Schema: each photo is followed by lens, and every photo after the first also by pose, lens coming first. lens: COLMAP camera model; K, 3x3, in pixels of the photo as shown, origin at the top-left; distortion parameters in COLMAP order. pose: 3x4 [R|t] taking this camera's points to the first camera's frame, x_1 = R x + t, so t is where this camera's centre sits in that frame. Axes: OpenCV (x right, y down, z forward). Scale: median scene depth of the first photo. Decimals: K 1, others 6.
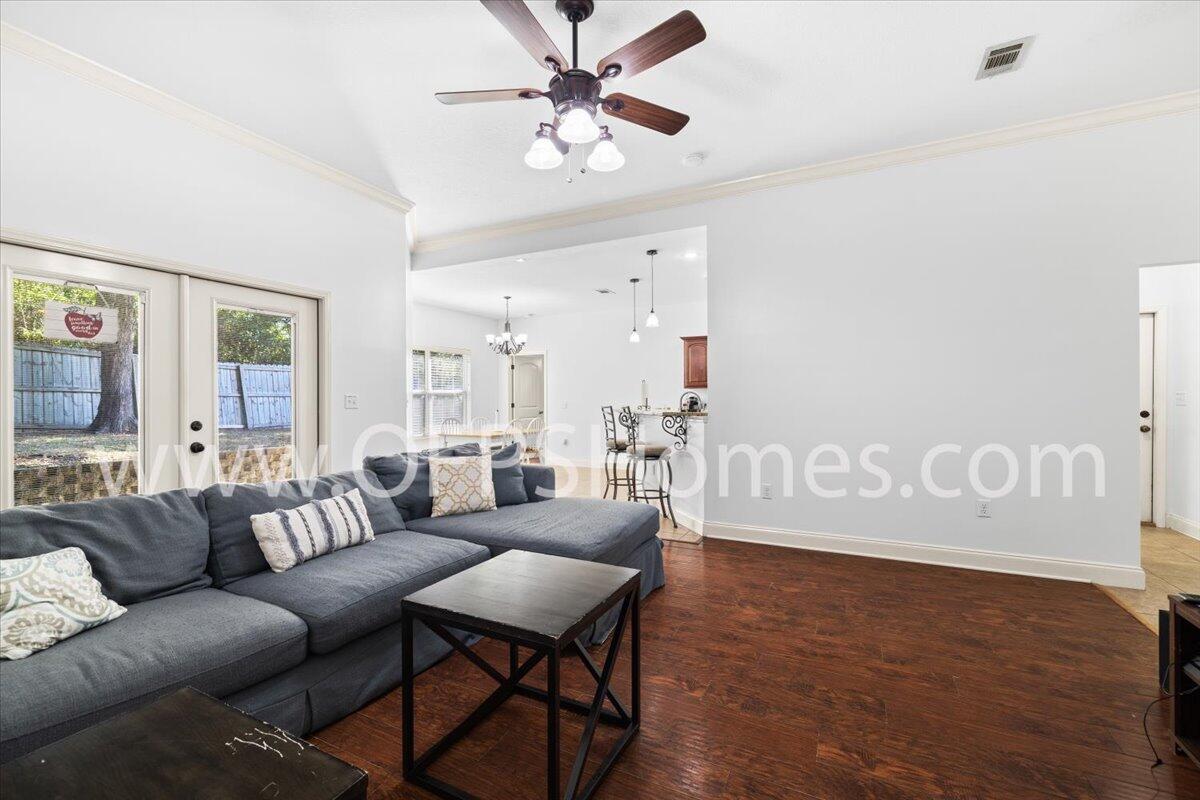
lens RADIAL K [[507.1, 0, 599.8], [0, 507.1, 402.2], [0, 0, 1]] dist [0.000098, -0.000591]
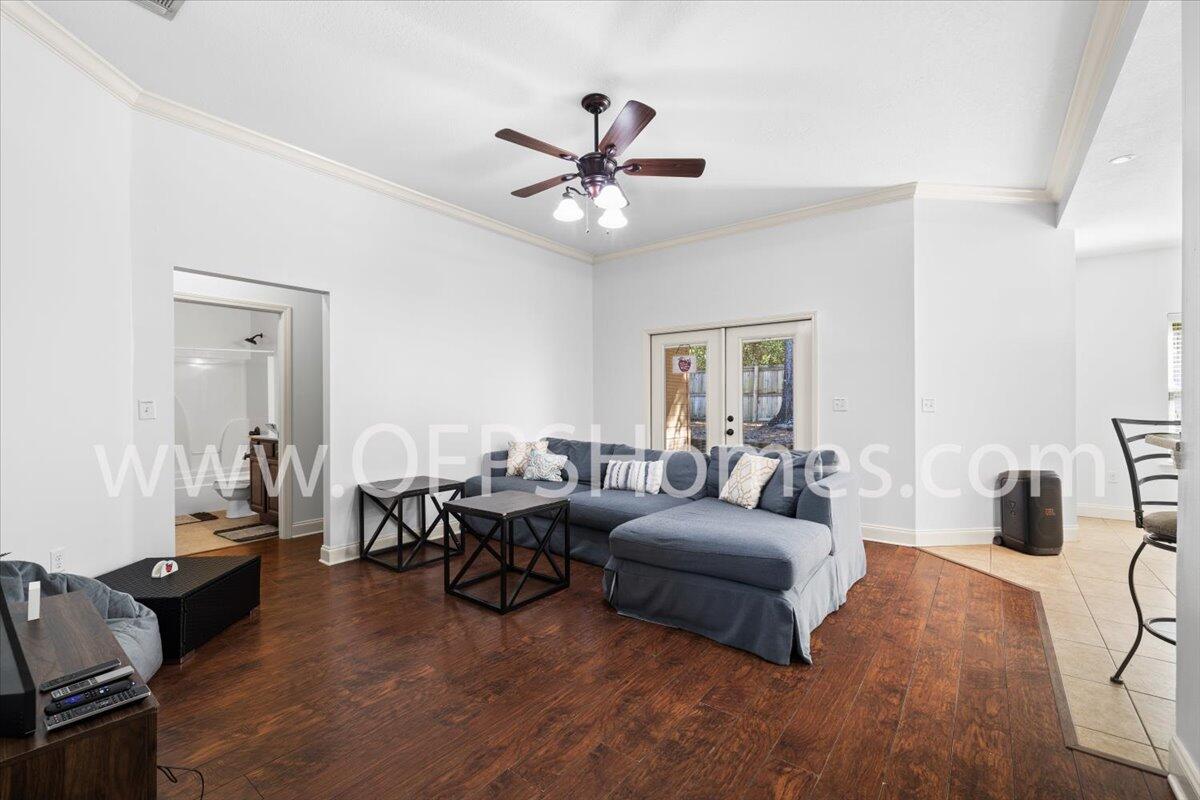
lens RADIAL K [[507.1, 0, 598.2], [0, 507.1, 399.4], [0, 0, 1]] dist [0.000098, -0.000591]
pose [[-0.188905, -0.000978, -0.981995, 1.048072], [-0.002143, 0.999998, -0.000583, -0.015311], [0.981993, 0.001994, -0.188907, 1.060519]]
